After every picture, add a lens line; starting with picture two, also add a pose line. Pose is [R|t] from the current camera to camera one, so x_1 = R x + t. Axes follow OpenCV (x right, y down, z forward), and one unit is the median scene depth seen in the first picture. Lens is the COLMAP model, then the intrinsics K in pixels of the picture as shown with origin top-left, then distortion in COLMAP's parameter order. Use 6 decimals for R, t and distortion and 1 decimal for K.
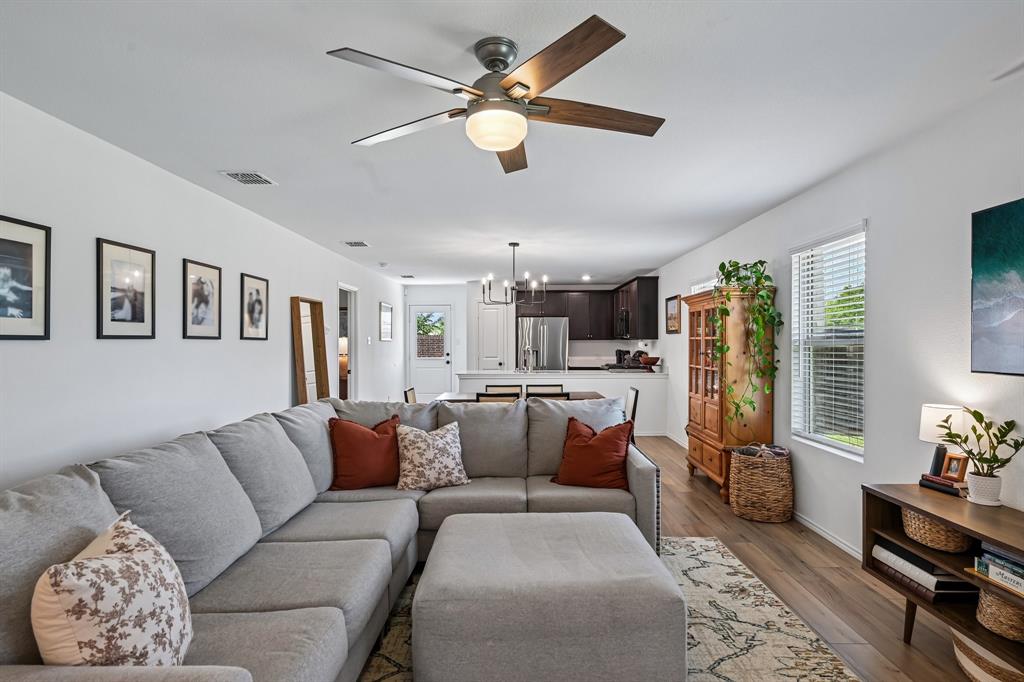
lens RADIAL K [[540.9, 0, 510.5], [0, 540.9, 343.1], [0, 0, 1]] dist [0.005097, 0.000557]
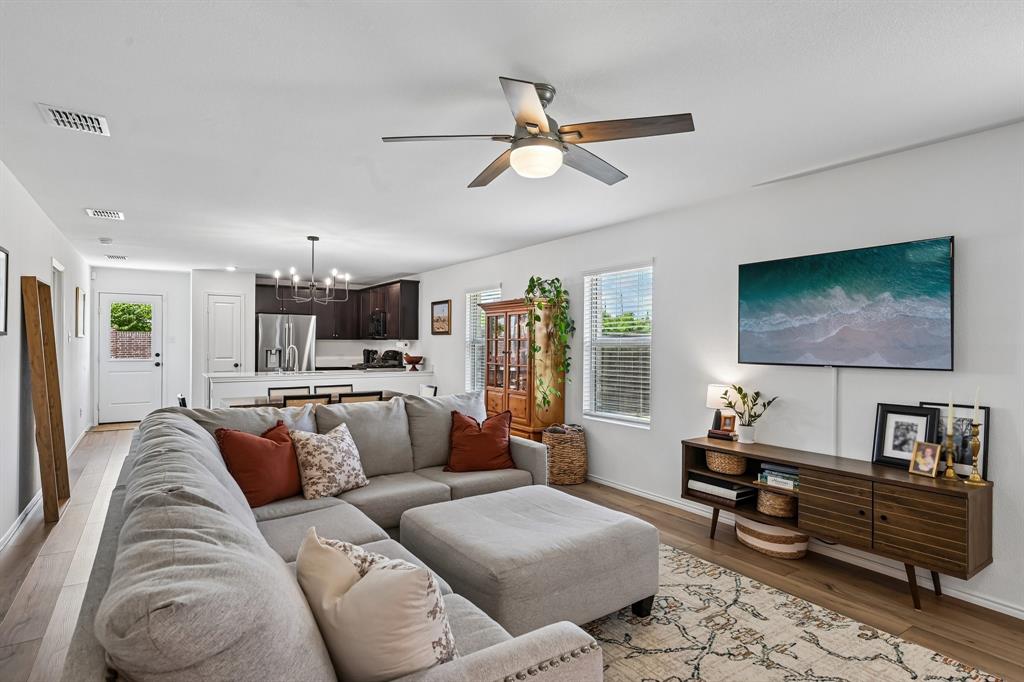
lens RADIAL K [[540.9, 0, 510.5], [0, 540.9, 343.1], [0, 0, 1]] dist [0.005097, 0.000557]
pose [[0.824469, 0.008083, 0.565849, -0.373325], [-0.007984, 0.999965, -0.002652, 0.002342], [-0.565851, -0.002332, 0.824505, 0.033272]]
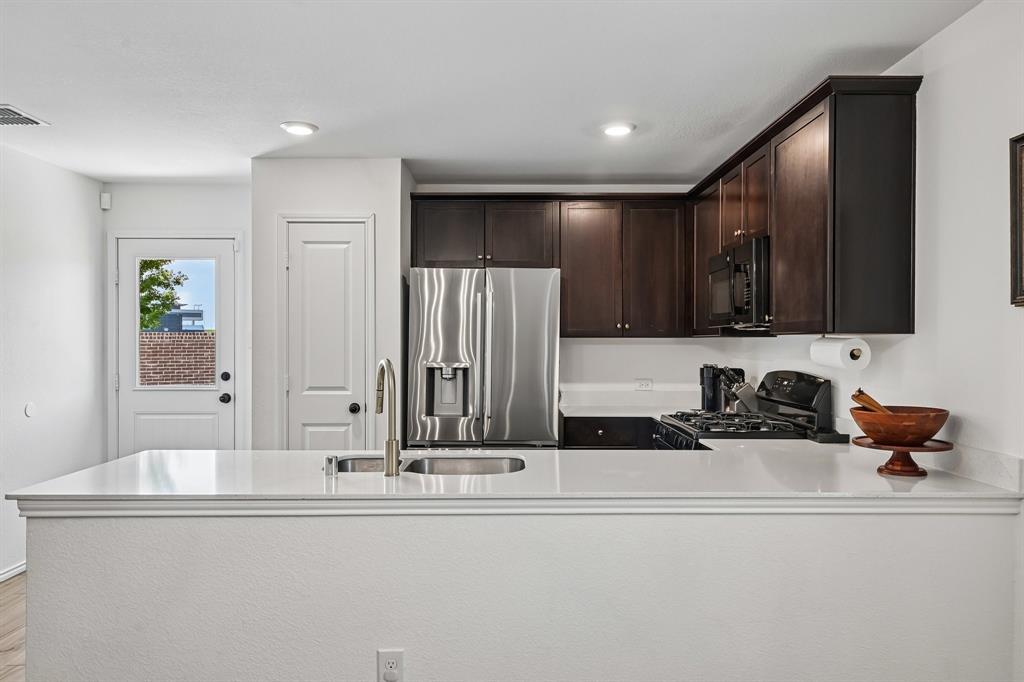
lens RADIAL K [[720.1, 0, 511.2], [0, 720.1, 346.7], [0, 0, 1]] dist [0.007813, 0.001574]
pose [[0.999694, 0.003636, 0.024458, 0.164525], [-0.003741, 0.999984, 0.004243, -0.003602], [-0.024442, -0.004334, 0.999692, 1.384937]]
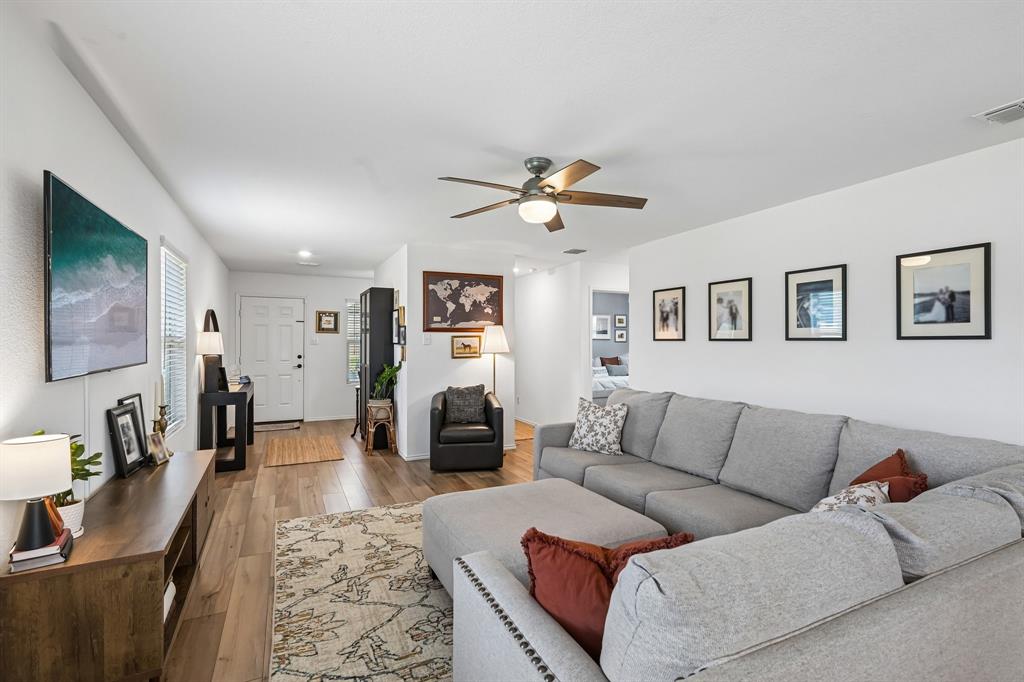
lens RADIAL K [[465.1, 0, 512.8], [0, 465.1, 344.0], [0, 0, 1]] dist [0.002388, 0.000324]
pose [[-0.892043, 0.001191, -0.451949, 0.340248], [-0.003246, 0.999954, 0.009042, -0.003660], [0.451939, 0.009533, -0.891998, 1.125095]]
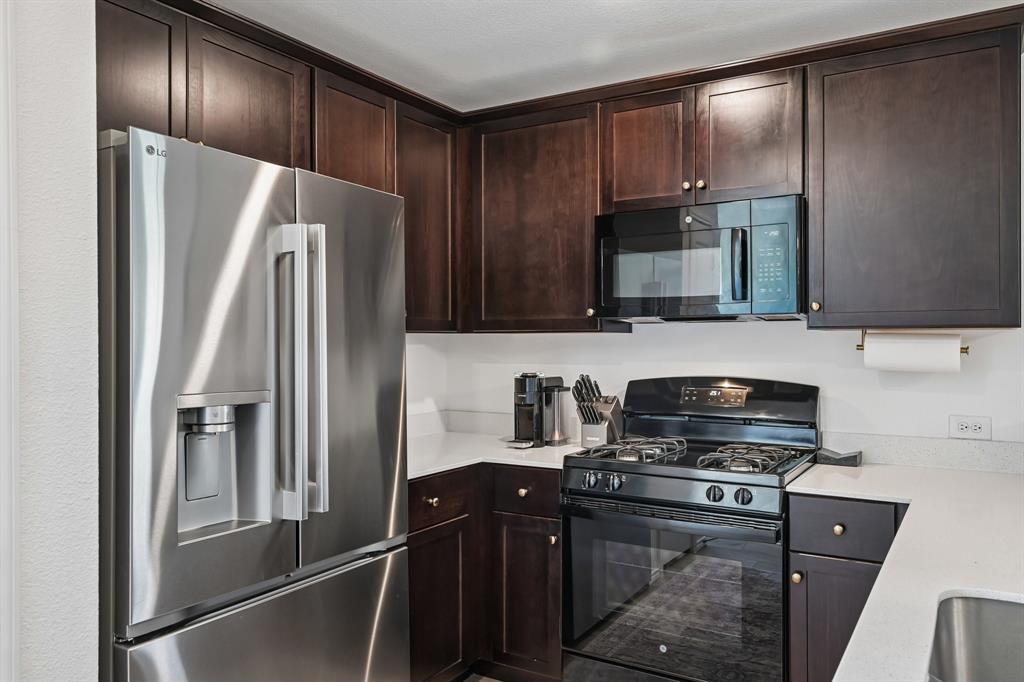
lens RADIAL K [[770.4, 0, 512.0], [0, 770.4, 341.0], [0, 0, 1]] dist [0.008047, 0.001525]
pose [[0.506247, 0.001594, 0.862387, -0.209581], [0.002929, 0.999989, -0.003568, -0.003002], [-0.862384, 0.004332, 0.506237, 2.098712]]
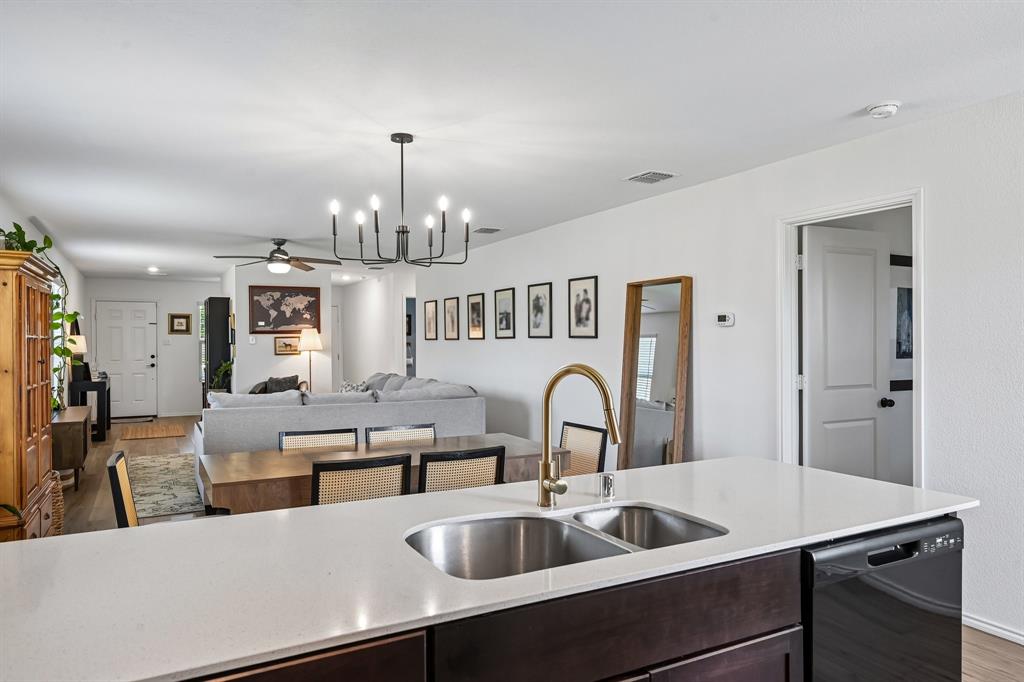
lens RADIAL K [[668.6, 0, 512.9], [0, 668.6, 345.4], [0, 0, 1]] dist [0.006484, 0.002196]
pose [[-0.871254, 0.007761, -0.490772, 0.323734], [0.002813, 0.999938, 0.010818, -0.007458], [0.490825, 0.008044, -0.871221, 2.384204]]
